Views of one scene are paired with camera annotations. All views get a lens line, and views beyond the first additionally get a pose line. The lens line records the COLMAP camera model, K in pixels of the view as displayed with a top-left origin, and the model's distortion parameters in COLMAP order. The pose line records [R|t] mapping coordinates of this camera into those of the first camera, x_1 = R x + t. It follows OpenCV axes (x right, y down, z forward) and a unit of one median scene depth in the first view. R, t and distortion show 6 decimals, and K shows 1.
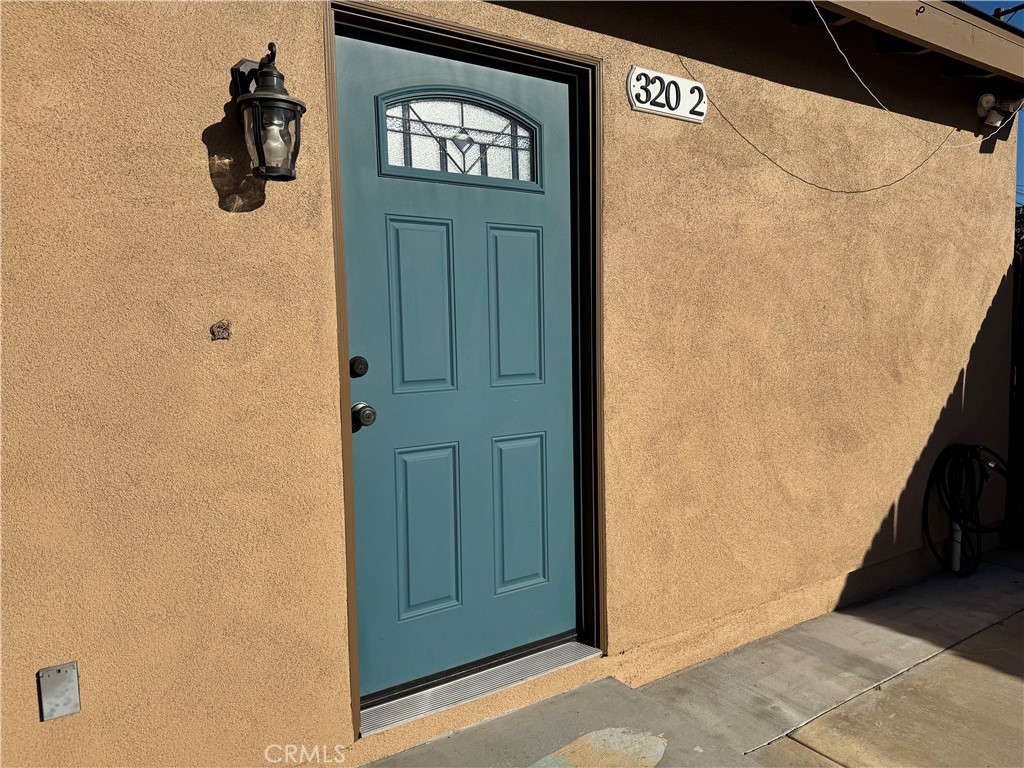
lens RADIAL K [[704.1, 0, 512.0], [0, 704.1, 384.0], [0, 0, 1]] dist [0.107322, -0.172515]
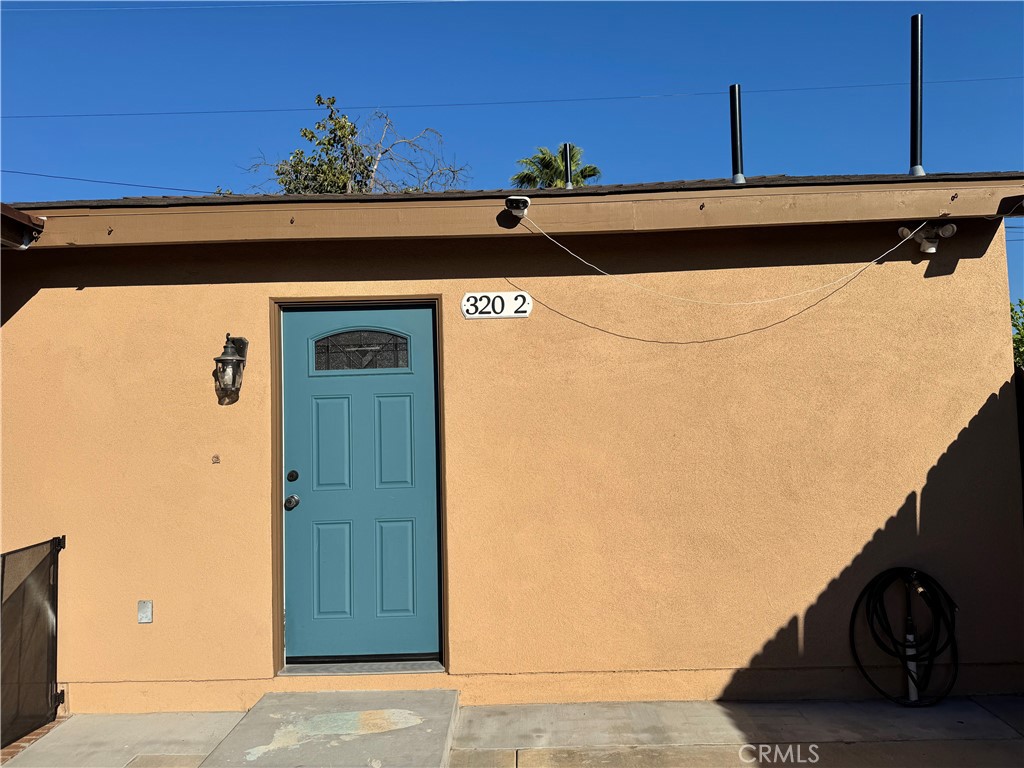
lens RADIAL K [[704.1, 0, 512.0], [0, 704.1, 384.0], [0, 0, 1]] dist [0.107322, -0.172515]
pose [[0.827947, -0.037053, -0.559580, 1.075883], [-0.032684, 0.992931, -0.114107, -0.055790], [0.559853, 0.112764, 0.820883, -0.220757]]
